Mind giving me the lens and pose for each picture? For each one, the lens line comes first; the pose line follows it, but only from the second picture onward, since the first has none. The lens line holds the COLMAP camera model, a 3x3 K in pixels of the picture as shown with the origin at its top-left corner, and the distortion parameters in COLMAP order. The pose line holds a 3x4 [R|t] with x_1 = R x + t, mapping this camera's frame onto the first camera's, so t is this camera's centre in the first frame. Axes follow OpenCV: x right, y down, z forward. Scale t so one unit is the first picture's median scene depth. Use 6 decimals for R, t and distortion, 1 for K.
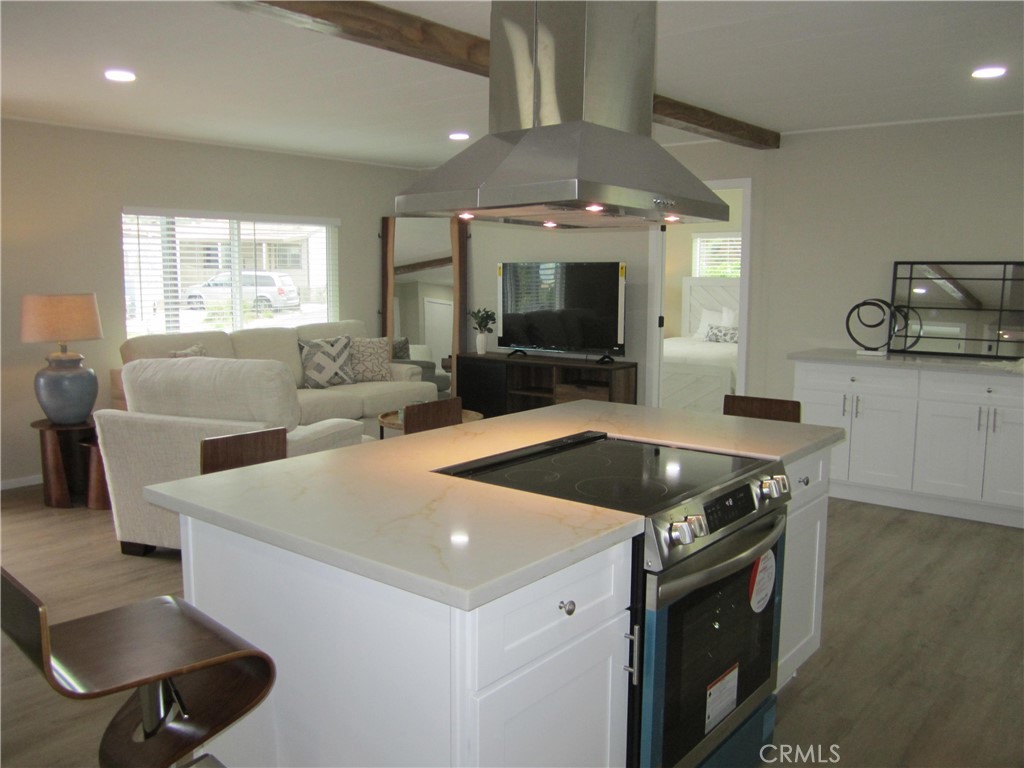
lens RADIAL K [[859.4, 0, 512.0], [0, 859.4, 384.0], [0, 0, 1]] dist [-0.001057, -0.009140]
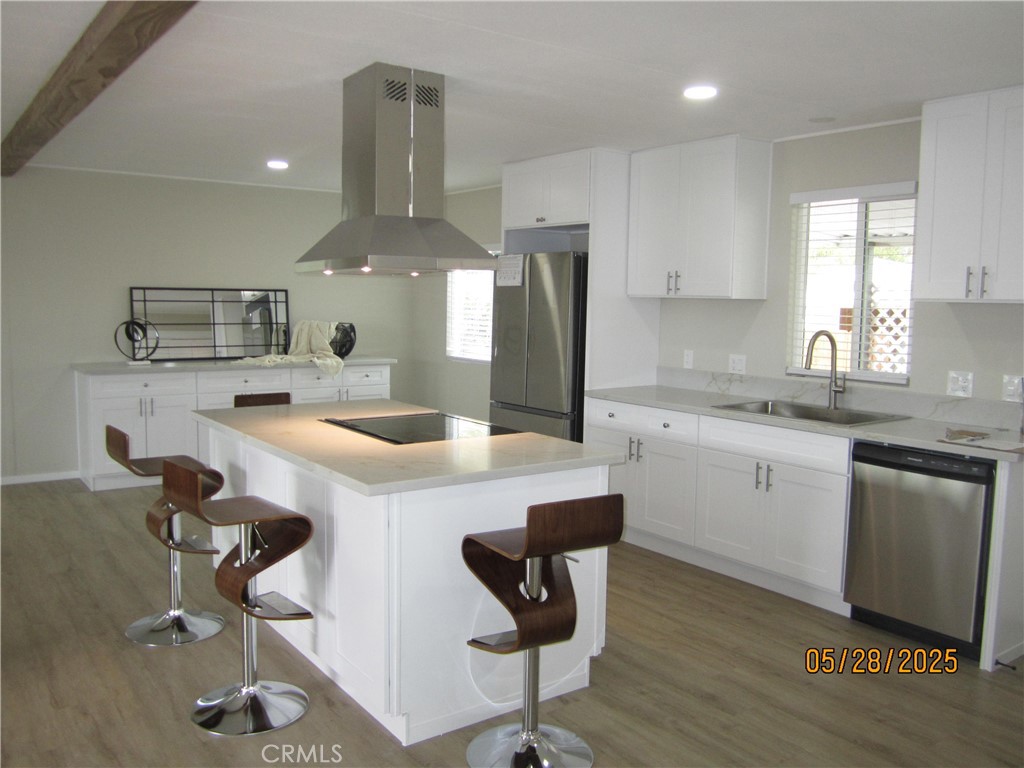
lens RADIAL K [[859.4, 0, 512.0], [0, 859.4, 384.0], [0, 0, 1]] dist [-0.001057, -0.009140]
pose [[0.287924, -0.101026, 0.952310, -0.576354], [0.107365, 0.991556, 0.072729, -0.037142], [-0.951616, 0.081305, 0.296339, 0.138039]]
